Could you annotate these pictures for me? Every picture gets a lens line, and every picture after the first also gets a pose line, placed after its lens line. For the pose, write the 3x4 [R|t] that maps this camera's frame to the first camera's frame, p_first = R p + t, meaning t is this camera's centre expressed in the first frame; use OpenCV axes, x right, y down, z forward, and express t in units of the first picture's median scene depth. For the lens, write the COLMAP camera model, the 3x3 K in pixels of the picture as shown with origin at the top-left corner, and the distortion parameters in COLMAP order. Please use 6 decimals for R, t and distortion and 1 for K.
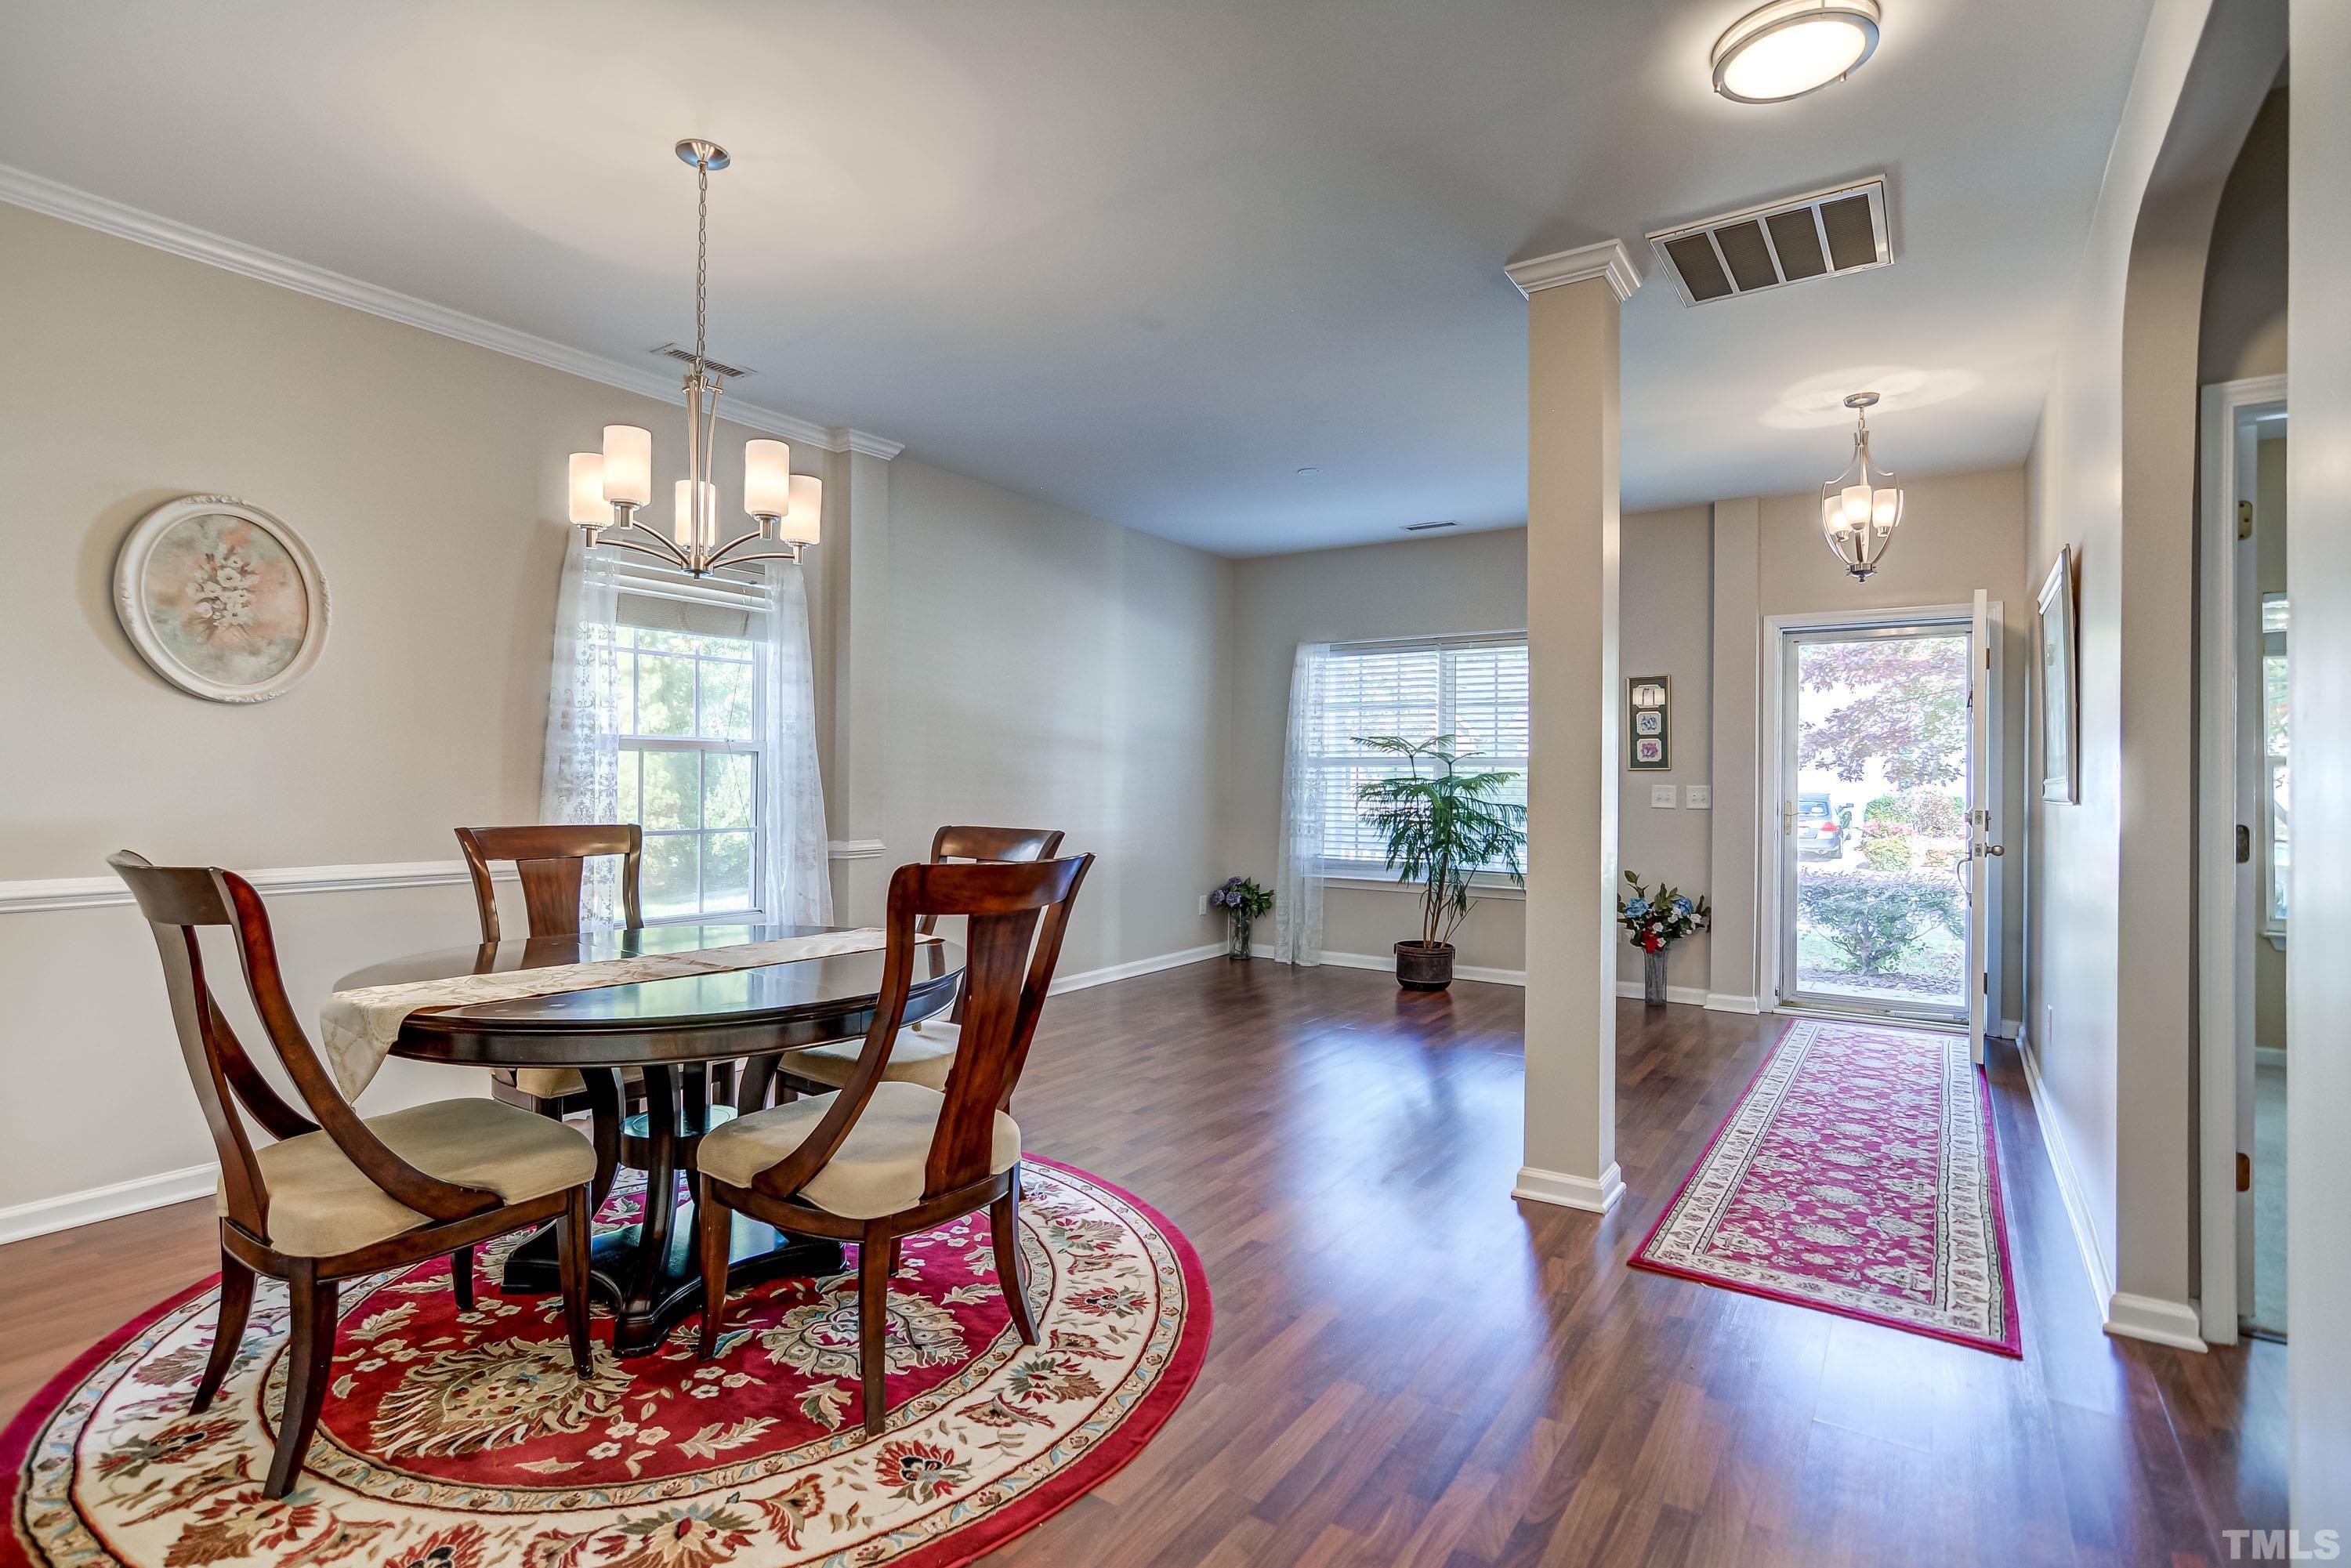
lens RADIAL K [[1138.0, 0, 1180.5], [0, 1138.0, 783.3], [0, 0, 1]] dist [-0.010159, 0.000922]
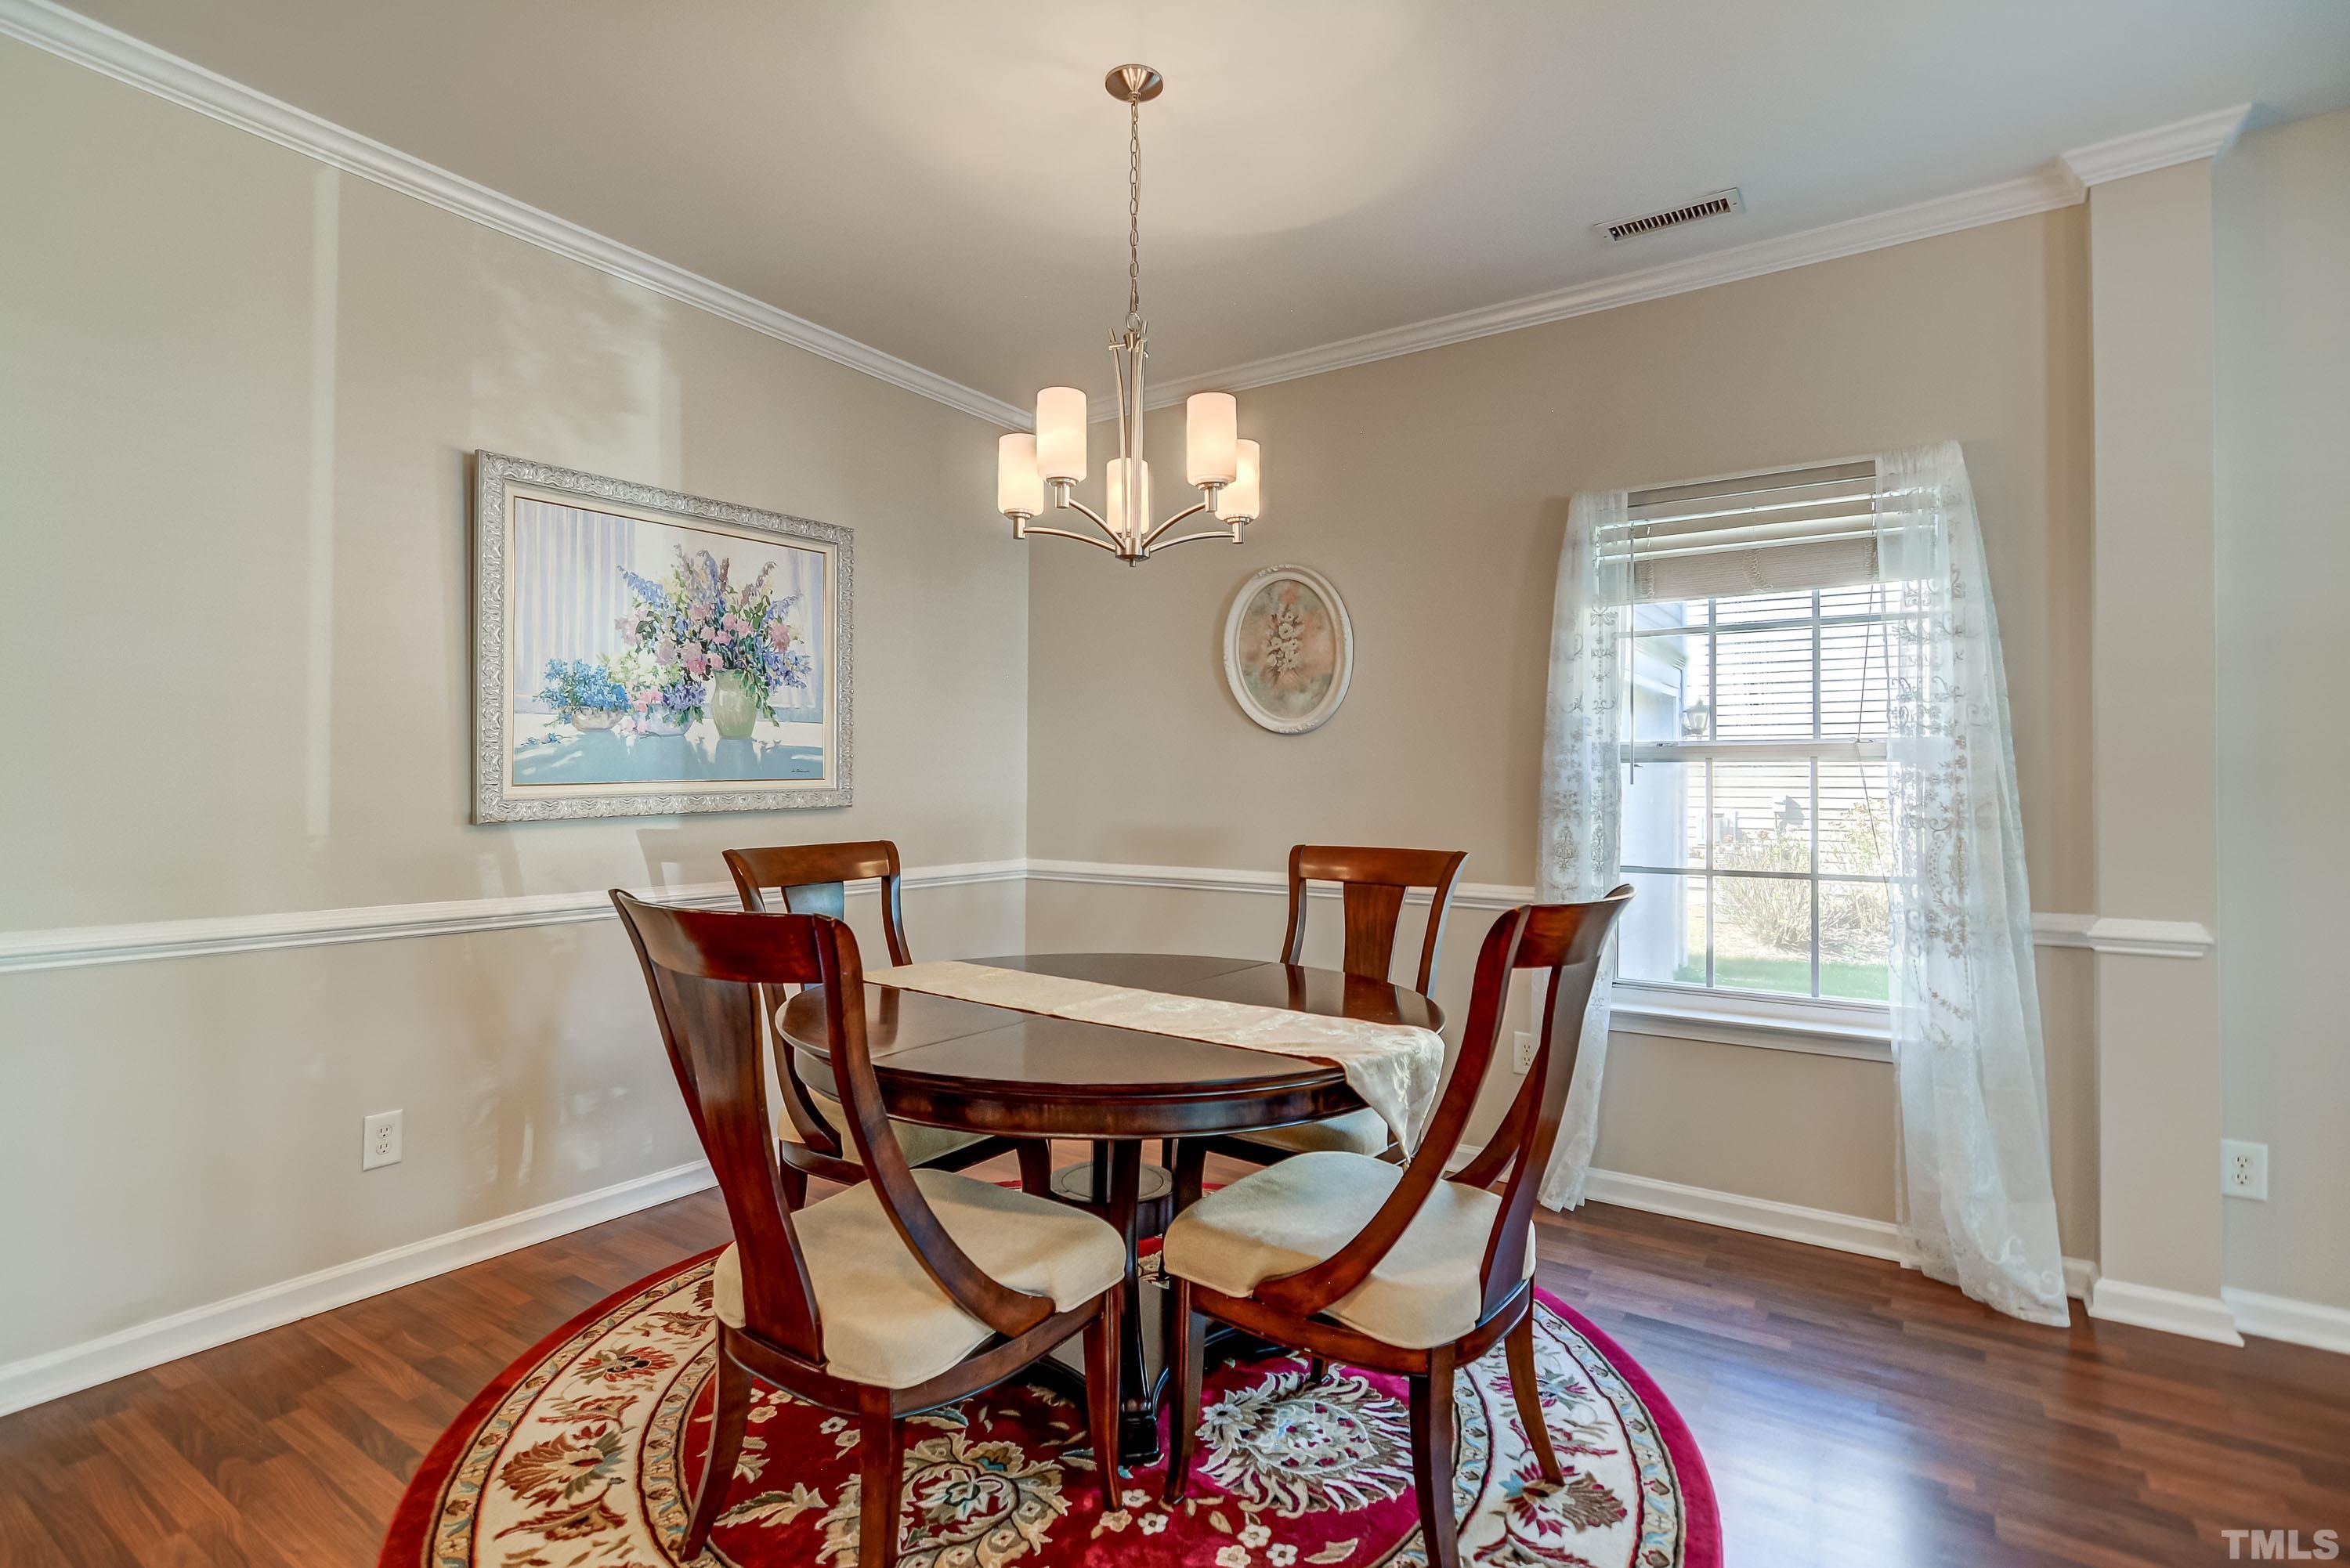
lens RADIAL K [[1137.5, 0, 1168.5], [0, 1137.5, 781.8], [0, 0, 1]] dist [-0.010159, 0.000922]
pose [[-0.014705, -0.010363, -0.999838, 0.387628], [-0.007297, 0.999921, -0.010257, -0.006027], [0.999865, 0.007145, -0.014780, 0.903457]]
